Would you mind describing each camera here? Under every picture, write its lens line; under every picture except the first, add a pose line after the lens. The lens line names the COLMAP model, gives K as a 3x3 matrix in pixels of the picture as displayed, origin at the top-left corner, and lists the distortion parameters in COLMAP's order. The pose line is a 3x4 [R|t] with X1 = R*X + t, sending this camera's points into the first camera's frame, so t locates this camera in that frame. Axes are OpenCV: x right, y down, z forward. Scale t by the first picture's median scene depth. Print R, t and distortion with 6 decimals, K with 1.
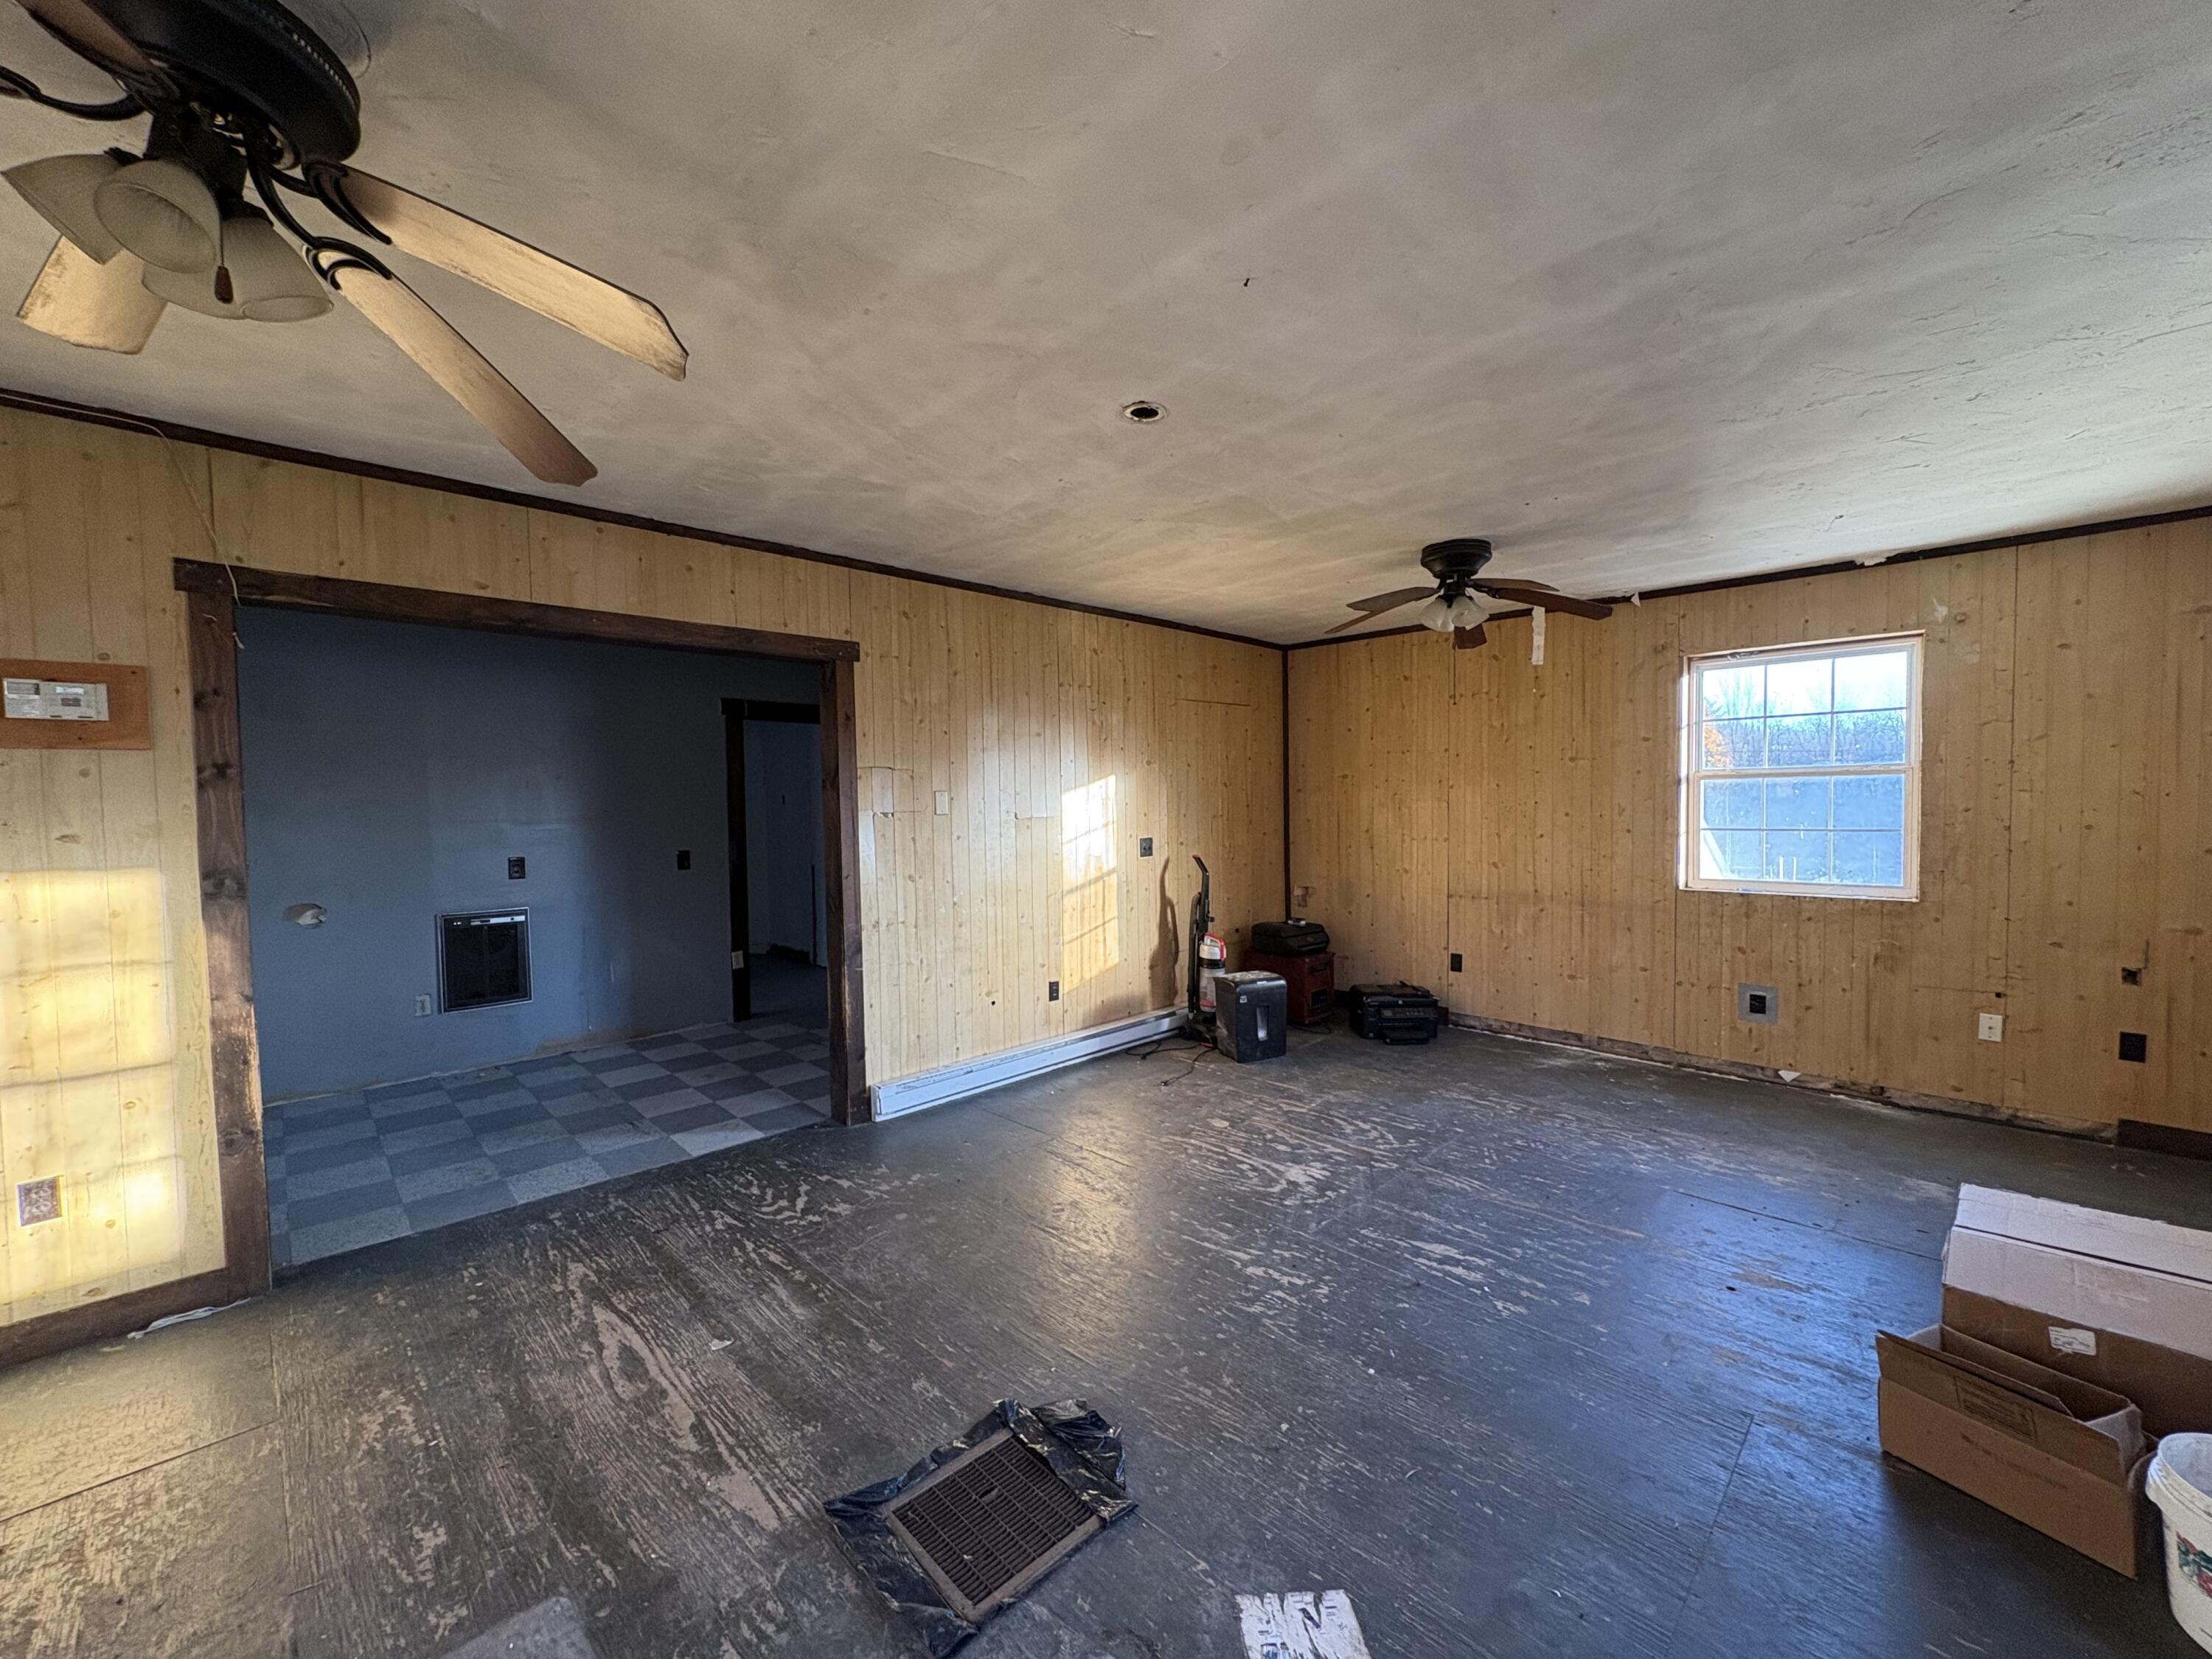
lens RADIAL K [[880.0, 0, 1105.4], [0, 880.0, 830.6], [0, 0, 1]] dist [0.000381, 0.000371]
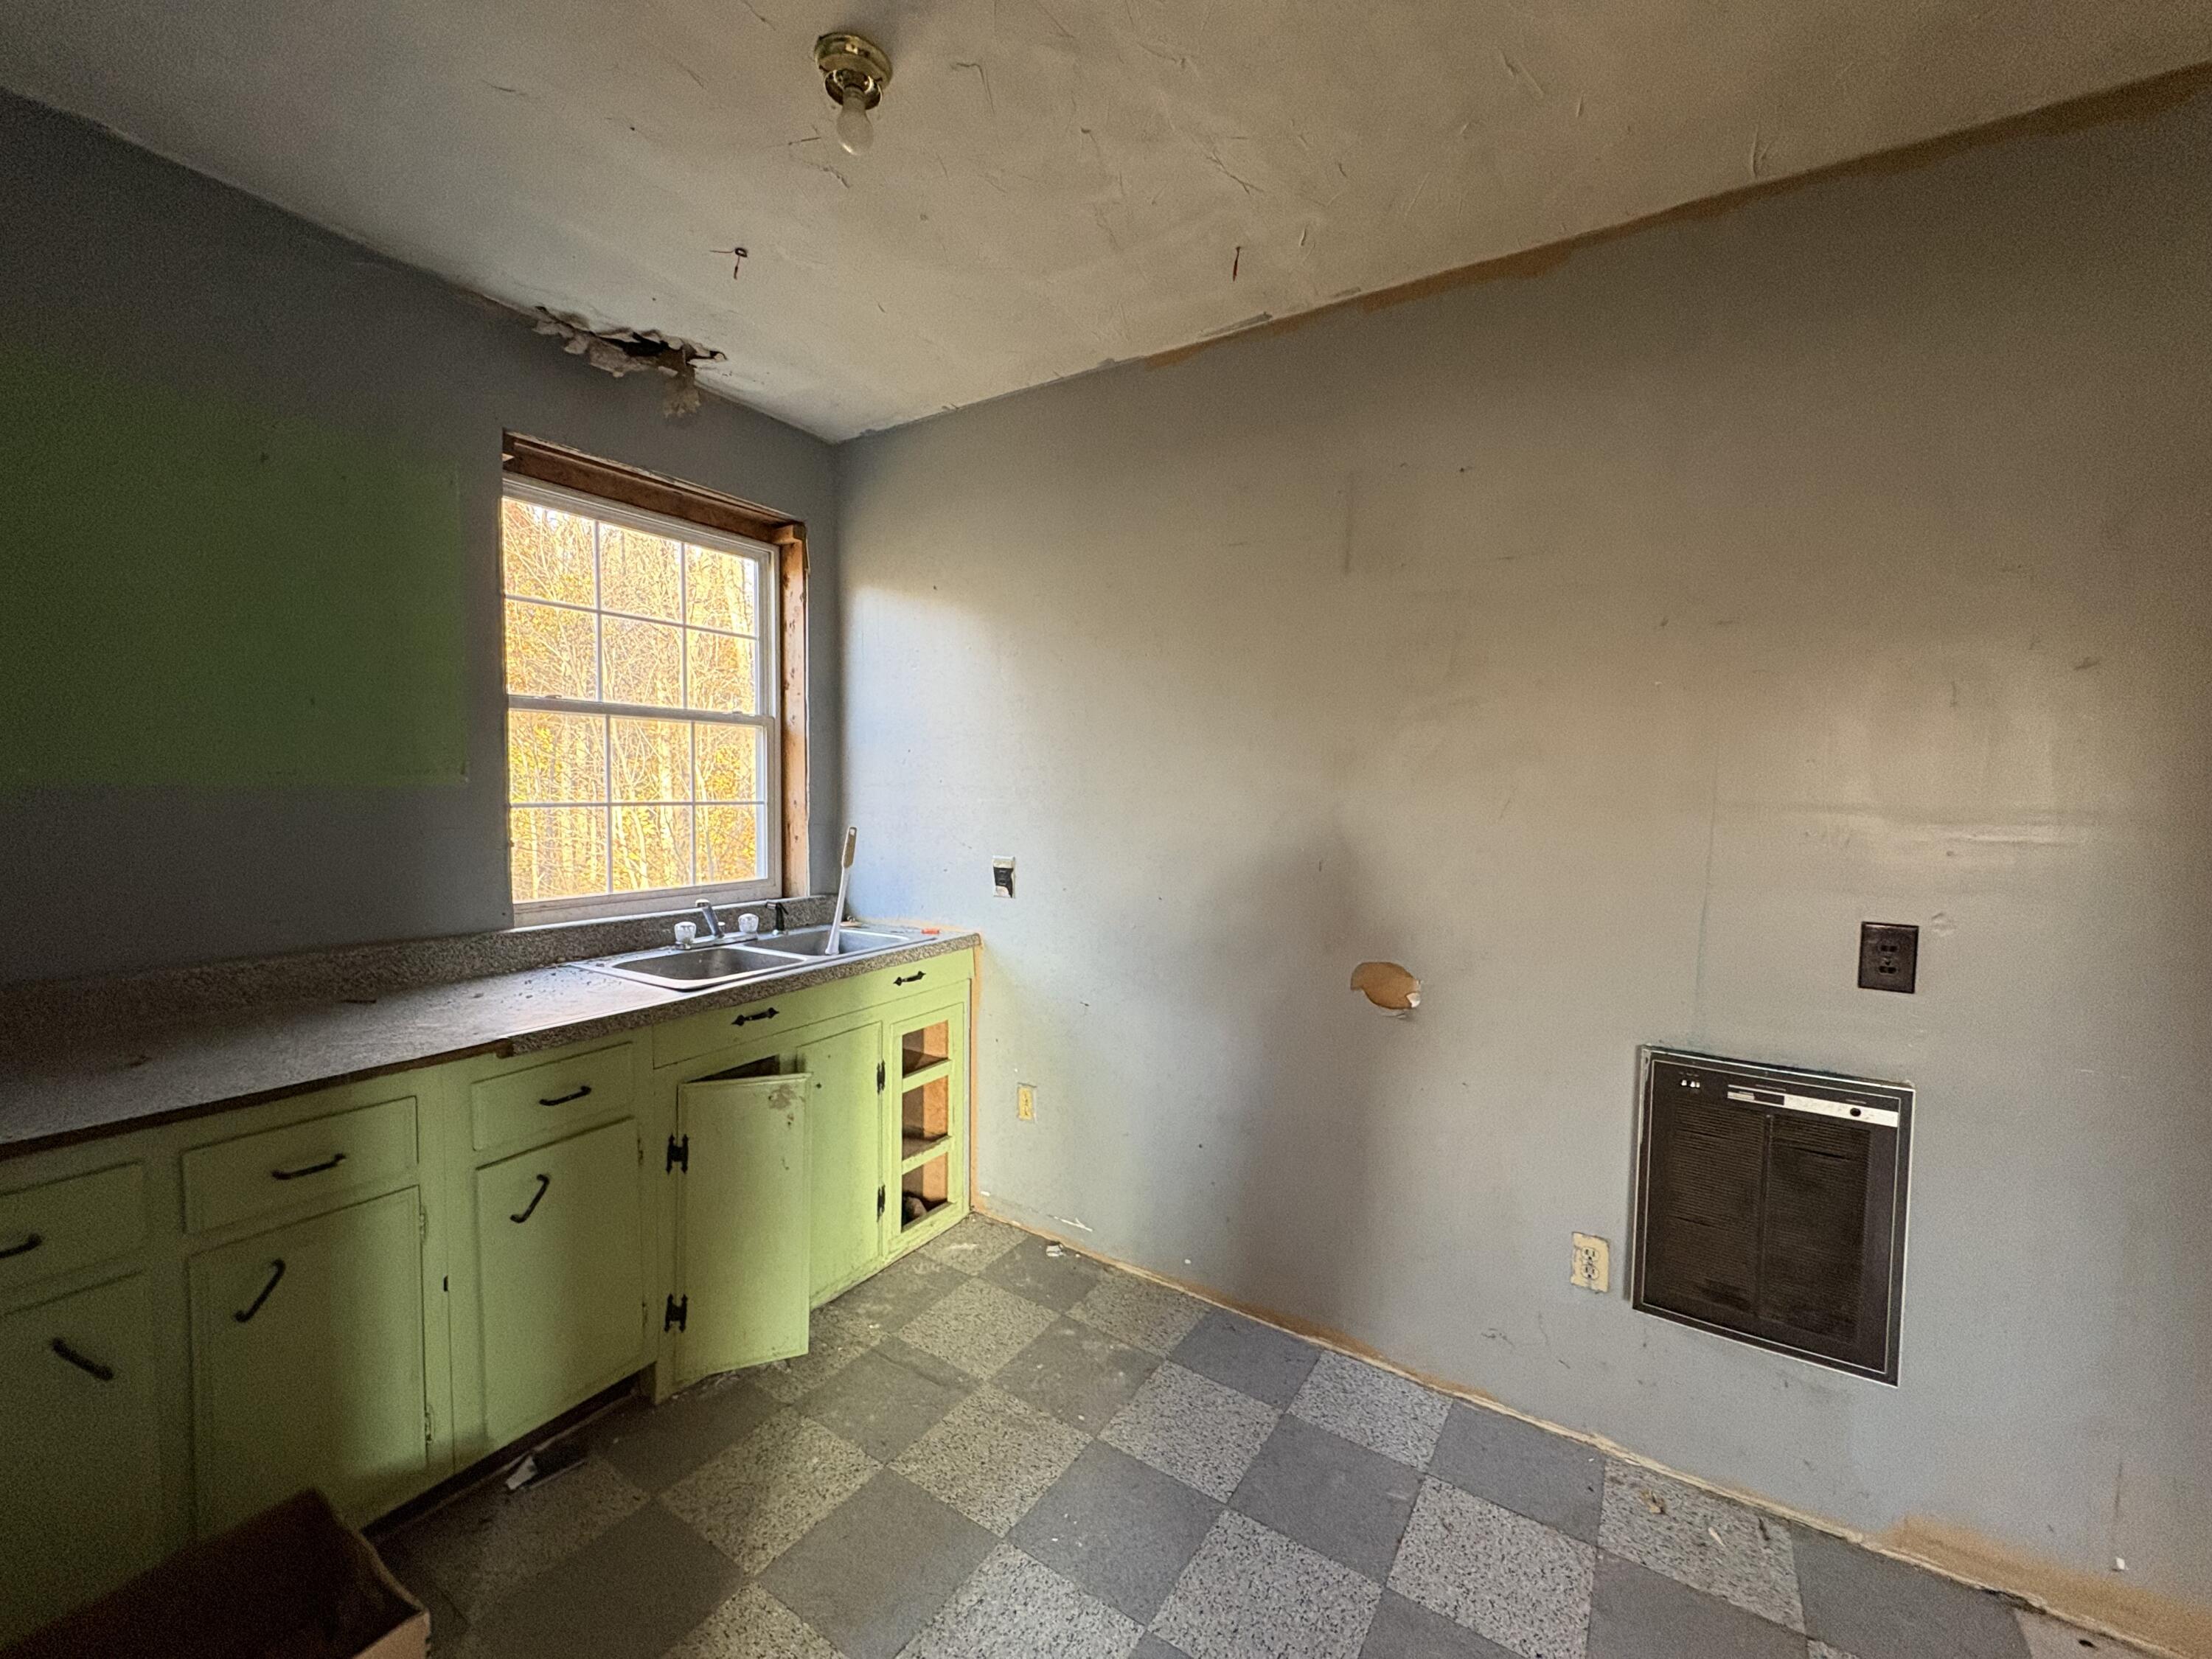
lens RADIAL K [[880.0, 0, 1113.1], [0, 880.0, 829.1], [0, 0, 1]] dist [0.000381, 0.000371]
pose [[0.191287, 0.063638, -0.979469, -0.415413], [-0.050907, 0.997196, 0.054848, -0.007027], [0.980213, 0.039370, 0.193990, 0.665130]]
